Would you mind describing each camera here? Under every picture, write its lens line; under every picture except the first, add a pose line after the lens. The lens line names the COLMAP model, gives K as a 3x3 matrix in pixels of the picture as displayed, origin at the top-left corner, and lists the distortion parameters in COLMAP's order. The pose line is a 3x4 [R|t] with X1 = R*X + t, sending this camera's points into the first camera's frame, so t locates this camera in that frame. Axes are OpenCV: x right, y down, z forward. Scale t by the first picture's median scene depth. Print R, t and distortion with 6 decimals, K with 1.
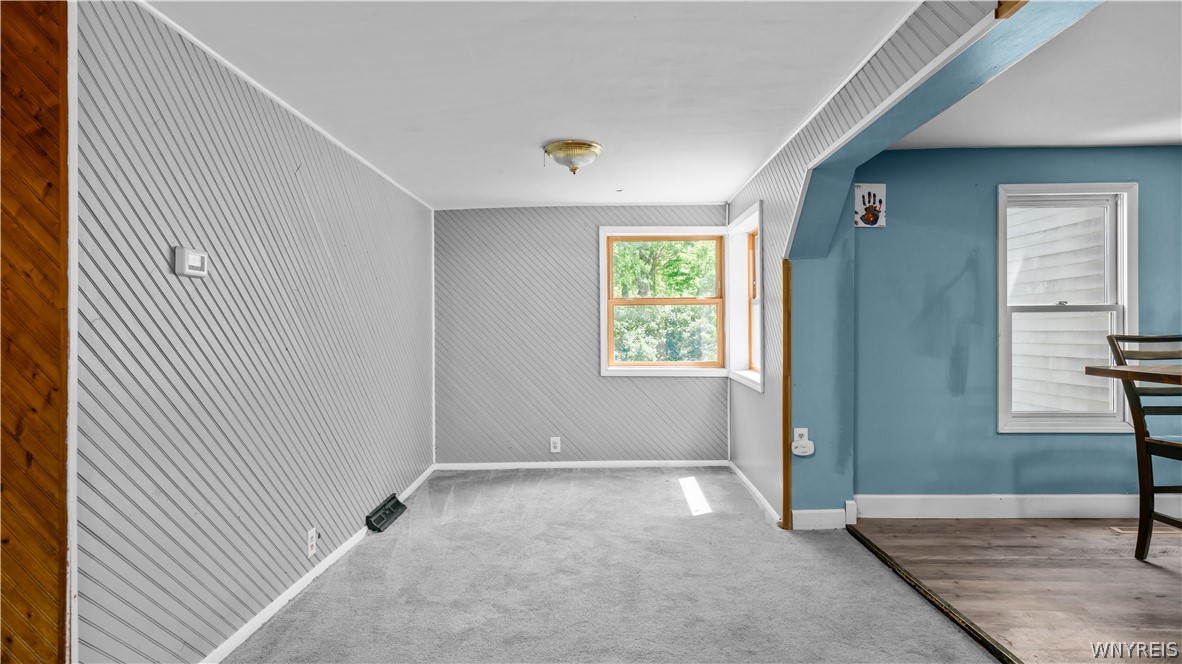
lens RADIAL K [[615.6, 0, 591.8], [0, 615.6, 328.5], [0, 0, 1]] dist [-0.003275, -0.000679]
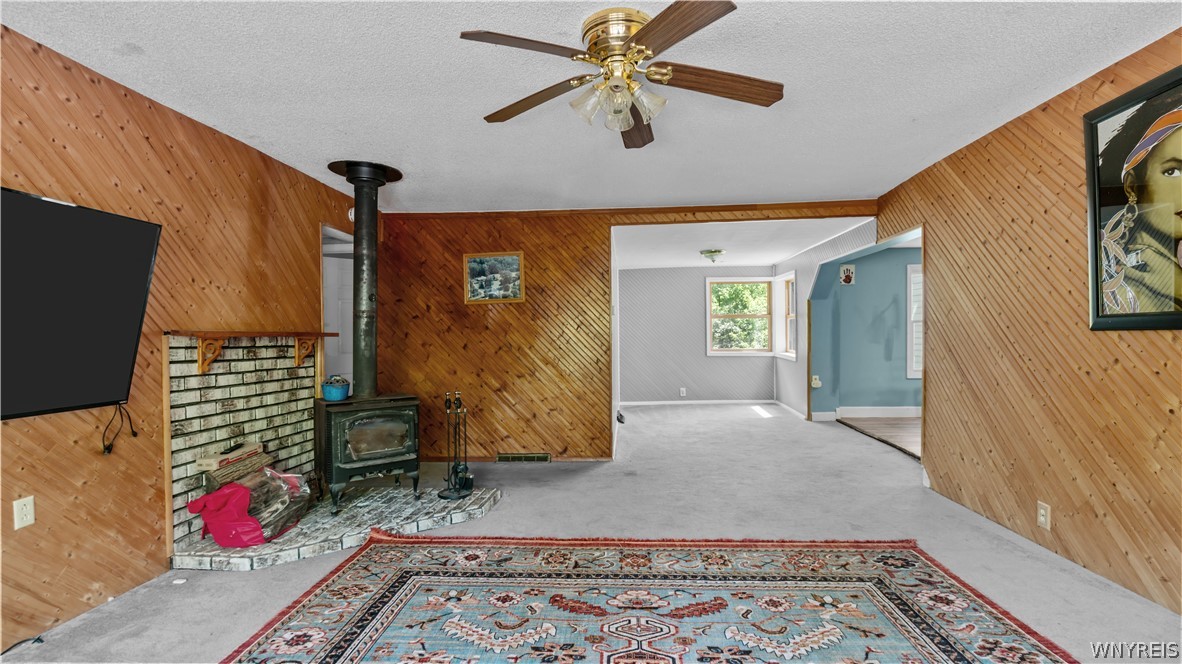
lens RADIAL K [[533.6, 0, 593.1], [0, 533.6, 336.4], [0, 0, 1]] dist [-0.014501, 0.000866]
pose [[0.998848, -0.004361, -0.047783, -0.323439], [0.004973, 0.999907, 0.012707, -0.007650], [0.047723, -0.012930, 0.998777, -0.835816]]
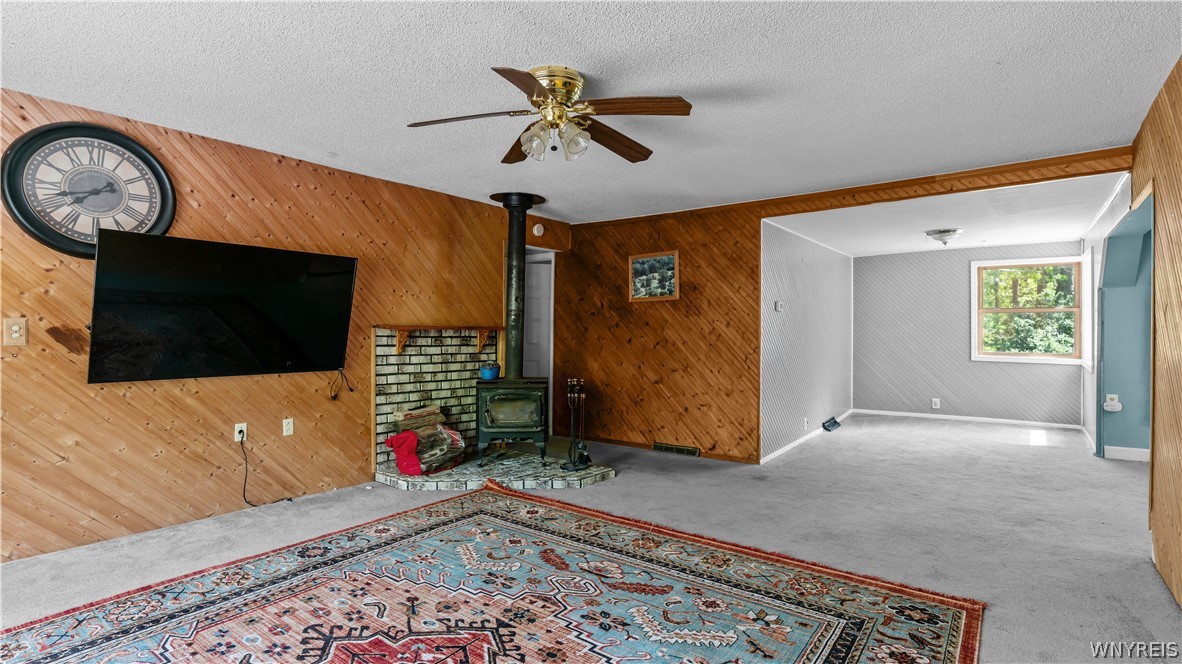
lens RADIAL K [[561.8, 0, 589.8], [0, 561.8, 327.6], [0, 0, 1]] dist [-0.012249, 0.000564]
pose [[0.804972, 0.007556, -0.593264, 0.091879], [-0.003565, 0.999962, 0.007898, -0.014083], [0.593302, -0.004242, 0.804969, -0.820688]]
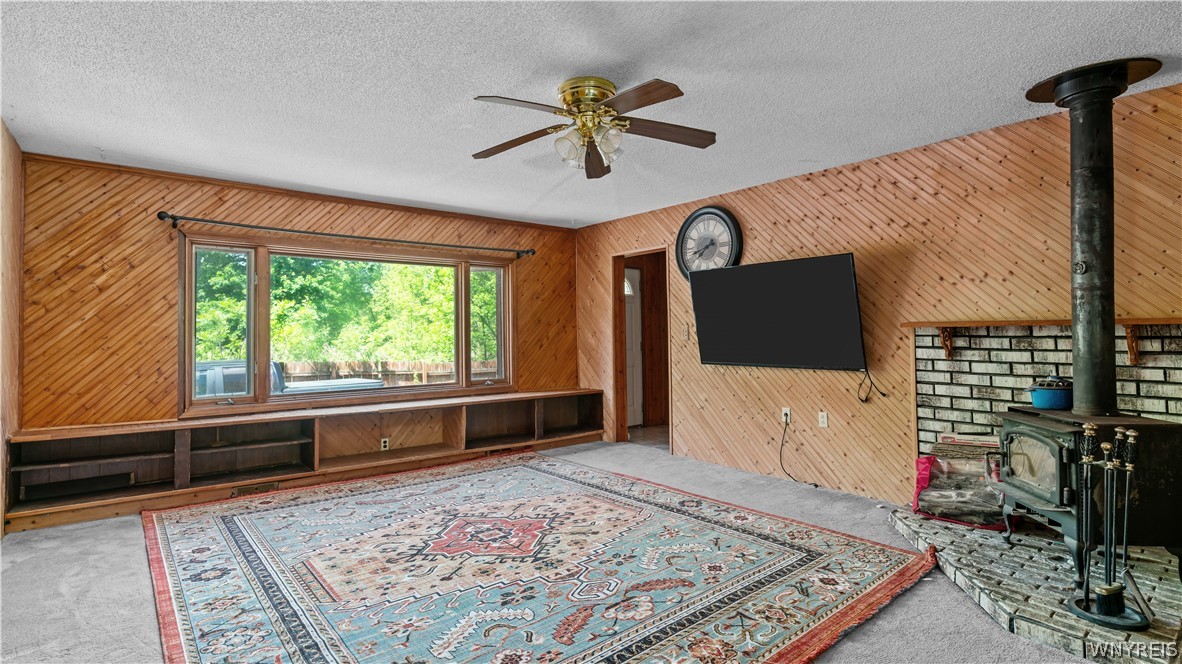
lens RADIAL K [[561.8, 0, 589.8], [0, 561.8, 327.6], [0, 0, 1]] dist [-0.012249, 0.000564]
pose [[-0.759536, 0.006329, -0.650435, 0.110004], [0.021997, 0.999631, -0.015960, 0.002570], [0.650093, -0.026429, -0.759395, 0.169636]]
